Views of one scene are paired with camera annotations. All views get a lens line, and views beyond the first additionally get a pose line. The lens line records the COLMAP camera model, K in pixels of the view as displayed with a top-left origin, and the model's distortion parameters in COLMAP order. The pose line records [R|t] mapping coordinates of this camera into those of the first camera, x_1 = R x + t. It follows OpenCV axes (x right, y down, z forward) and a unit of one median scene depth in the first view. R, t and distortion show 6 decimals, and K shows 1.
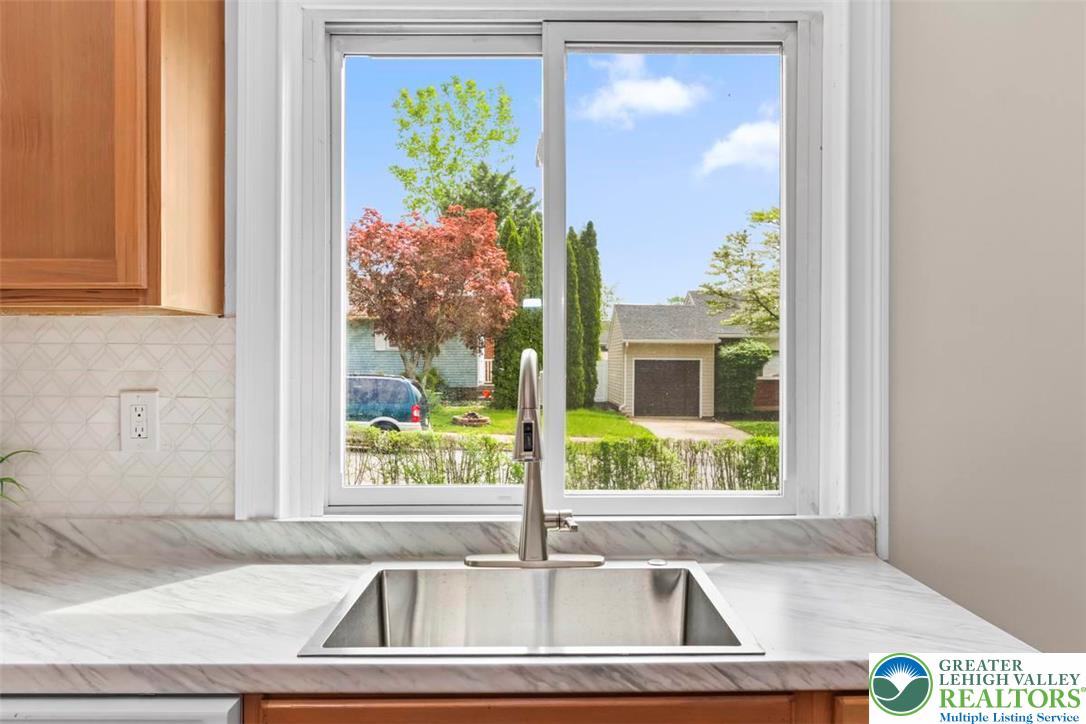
lens RADIAL K [[897.6, 0, 542.6], [0, 897.6, 364.6], [0, 0, 1]] dist [-0.015797, 0.006737]
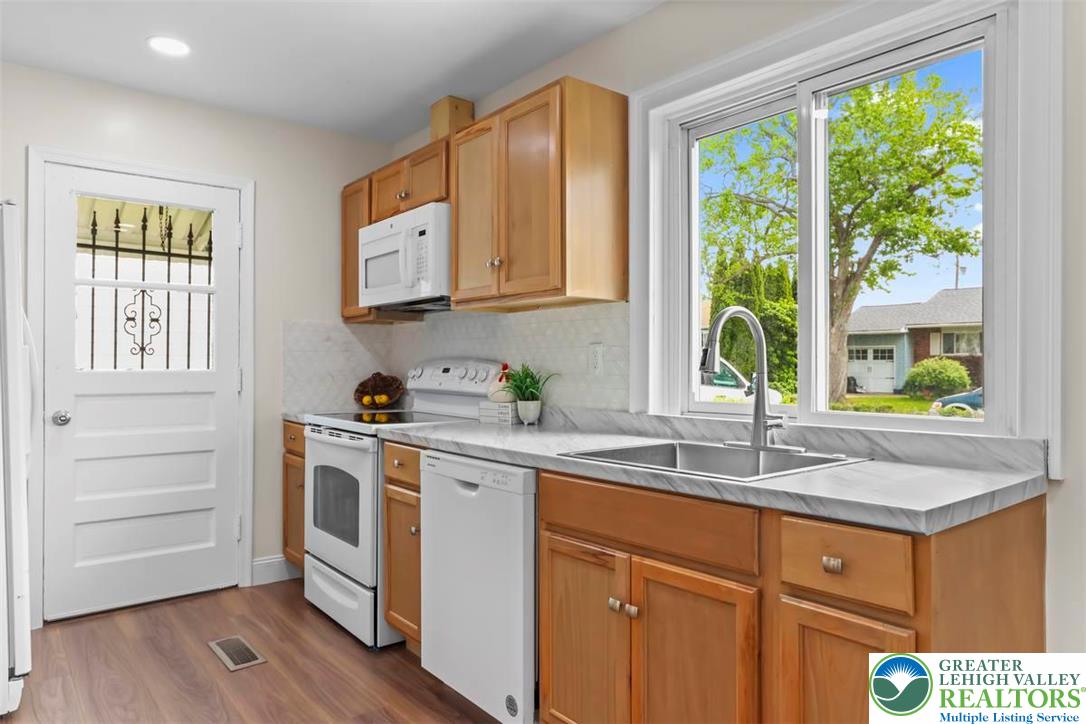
lens RADIAL K [[694.4, 0, 539.2], [0, 694.4, 366.8], [0, 0, 1]] dist [-0.010605, 0.009075]
pose [[0.619653, -0.000588, -0.784876, 0.656383], [-0.003636, 0.999987, -0.003620, 0.085851], [0.784867, 0.005097, 0.619643, -0.023506]]
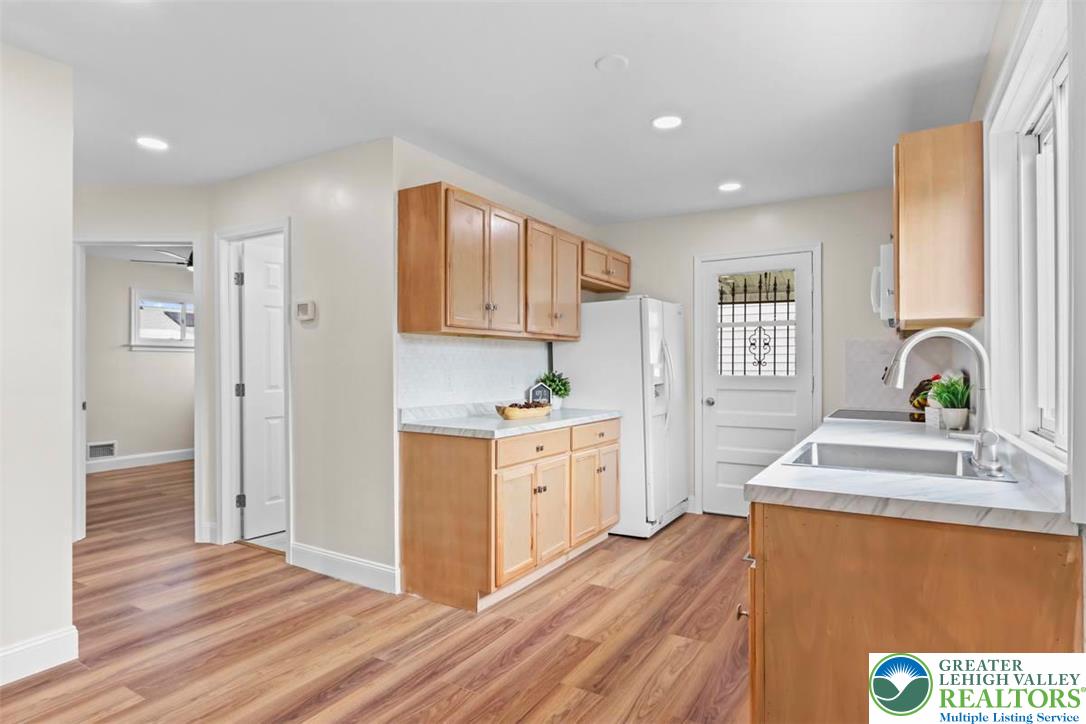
lens RADIAL K [[582.5, 0, 537.1], [0, 582.5, 364.7], [0, 0, 1]] dist [-0.004972, 0.002536]
pose [[-0.529829, -0.005455, -0.848087, 1.210948], [-0.005599, 0.999980, -0.002934, 0.057142], [0.848086, 0.003194, -0.529849, 0.846753]]
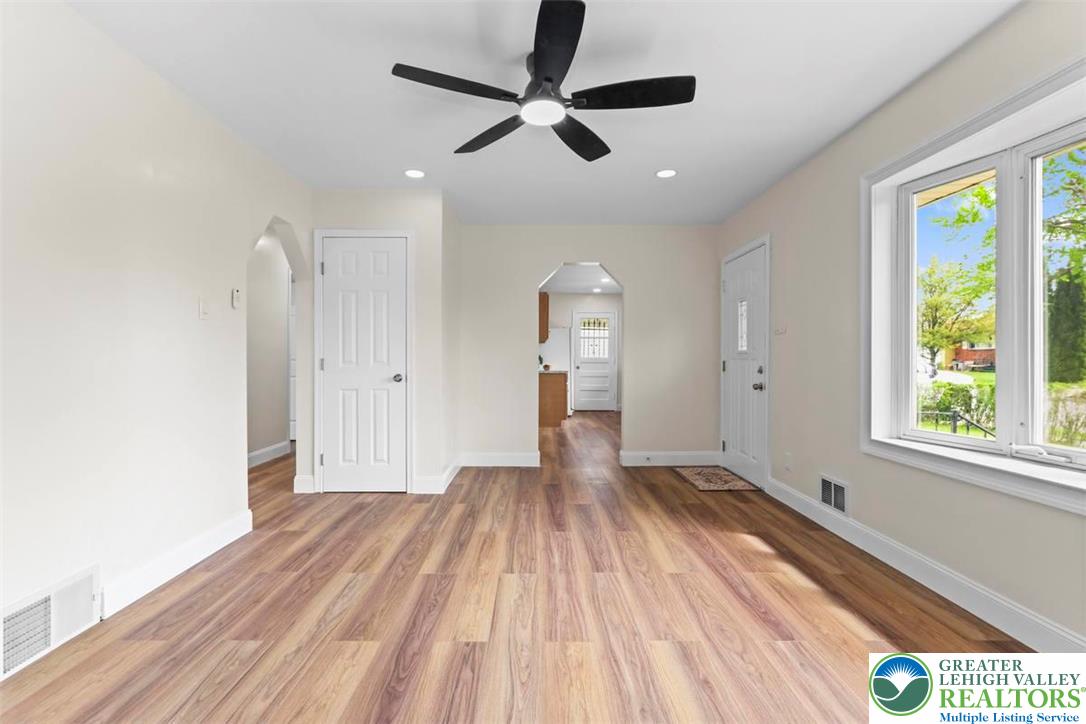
lens RADIAL K [[513.3, 0, 541.9], [0, 513.3, 359.7], [0, 0, 1]] dist [0.002634, 0.003939]
pose [[0.007821, -0.005872, -0.999952, 4.540279], [-0.009885, 0.999933, -0.005950, 0.163543], [0.999921, 0.009931, 0.007763, -0.358823]]
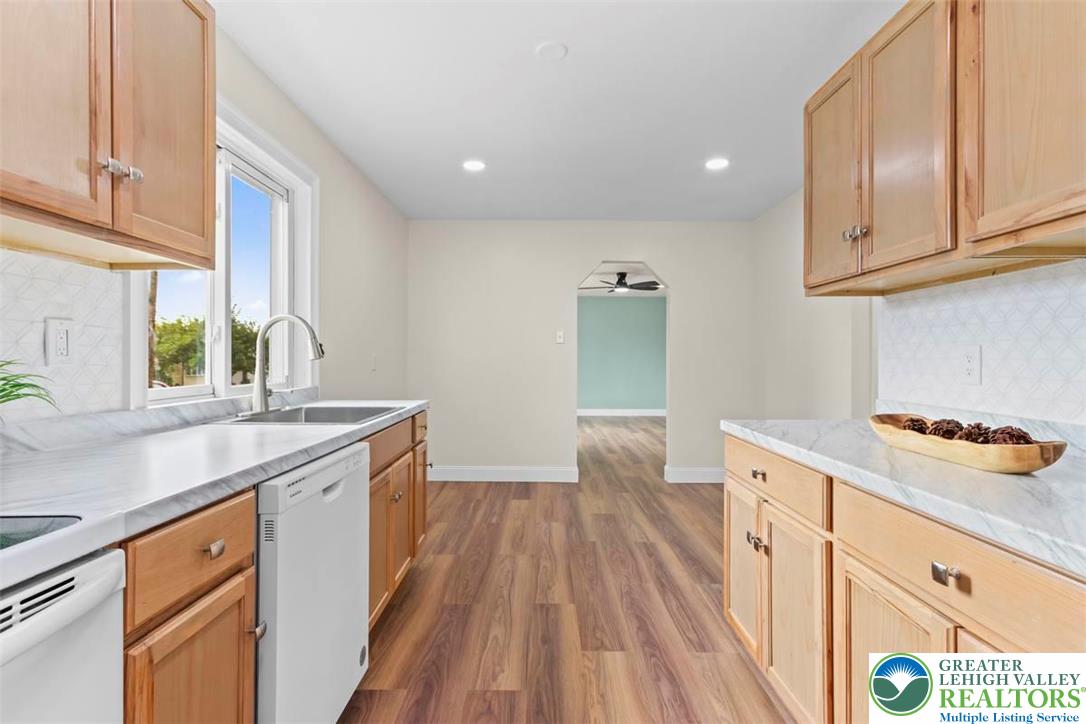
lens RADIAL K [[513.3, 0, 547.1], [0, 513.3, 357.0], [0, 0, 1]] dist [0.002634, 0.003939]
pose [[-0.002671, 0.003479, 0.999990, -1.206885], [0.005934, 0.999976, -0.003463, 0.092035], [-0.999979, 0.005924, -0.002691, 0.305276]]
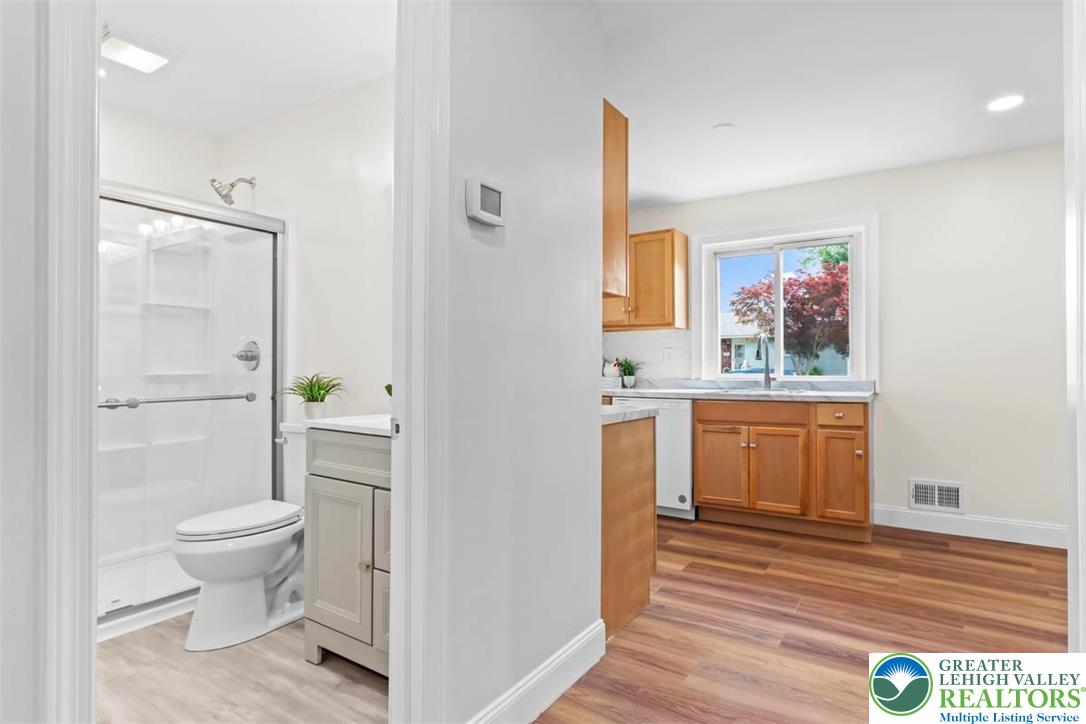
lens RADIAL K [[582.5, 0, 536.3], [0, 582.5, 359.0], [0, 0, 1]] dist [-0.004972, 0.002536]
pose [[0.831669, -0.009302, -0.555194, 0.530819], [-0.001305, 0.999824, -0.018706, 0.131442], [0.555270, 0.016282, 0.831511, -1.561658]]
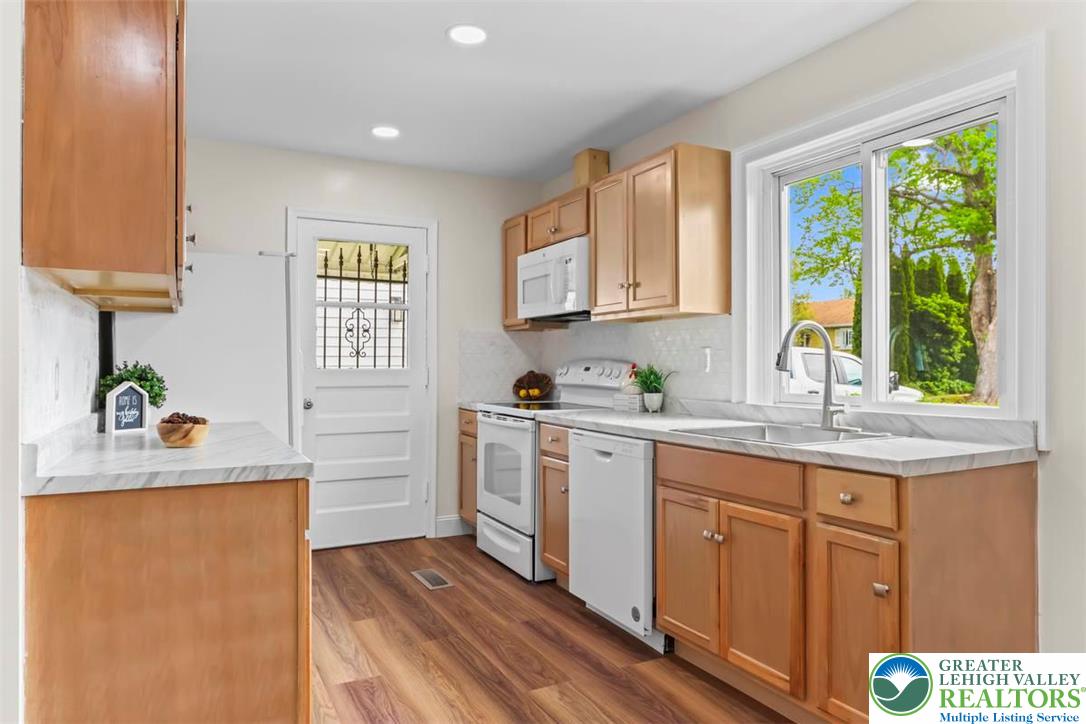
lens RADIAL K [[694.4, 0, 534.4], [0, 694.4, 359.8], [0, 0, 1]] dist [-0.010605, 0.009075]
pose [[0.446353, -0.008561, -0.894816, 1.029581], [-0.003376, 0.999931, -0.011250, 0.085602], [0.894850, 0.008043, 0.446294, -0.253626]]
